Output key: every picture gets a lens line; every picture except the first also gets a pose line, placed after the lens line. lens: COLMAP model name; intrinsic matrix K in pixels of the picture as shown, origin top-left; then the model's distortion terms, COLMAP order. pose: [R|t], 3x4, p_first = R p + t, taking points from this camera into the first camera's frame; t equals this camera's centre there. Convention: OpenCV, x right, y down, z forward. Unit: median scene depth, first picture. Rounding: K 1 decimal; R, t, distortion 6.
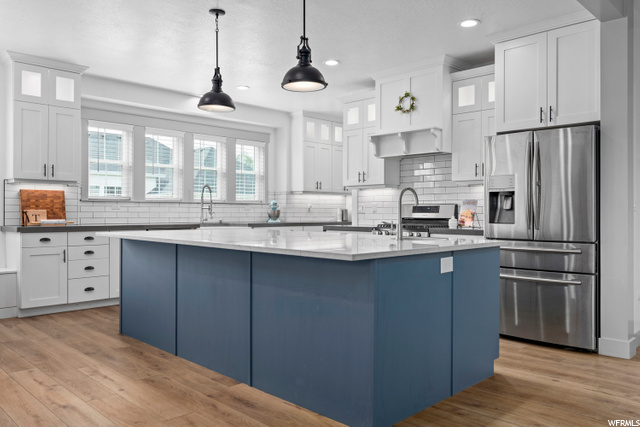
lens RADIAL K [[500.6, 0, 319.8], [0, 500.6, 211.8], [0, 0, 1]] dist [-0.003652, -0.001673]
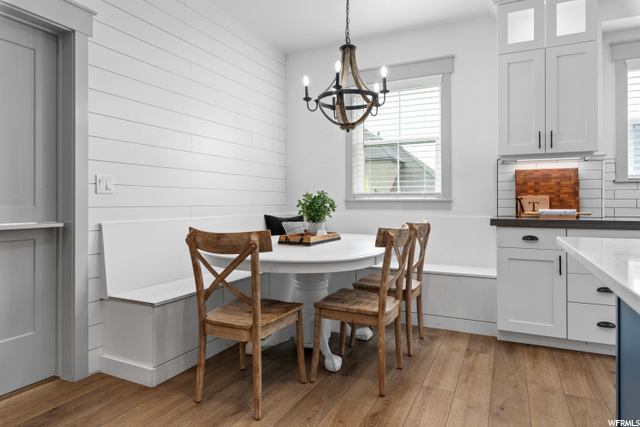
lens RADIAL K [[388.3, 0, 318.6], [0, 388.3, 200.3], [0, 0, 1]] dist [-0.006625, -0.000561]
pose [[0.319828, -0.008506, -0.947437, -0.124793], [0.001734, 0.999963, -0.008392, 0.006893], [0.947474, 0.001041, 0.319831, 0.510720]]
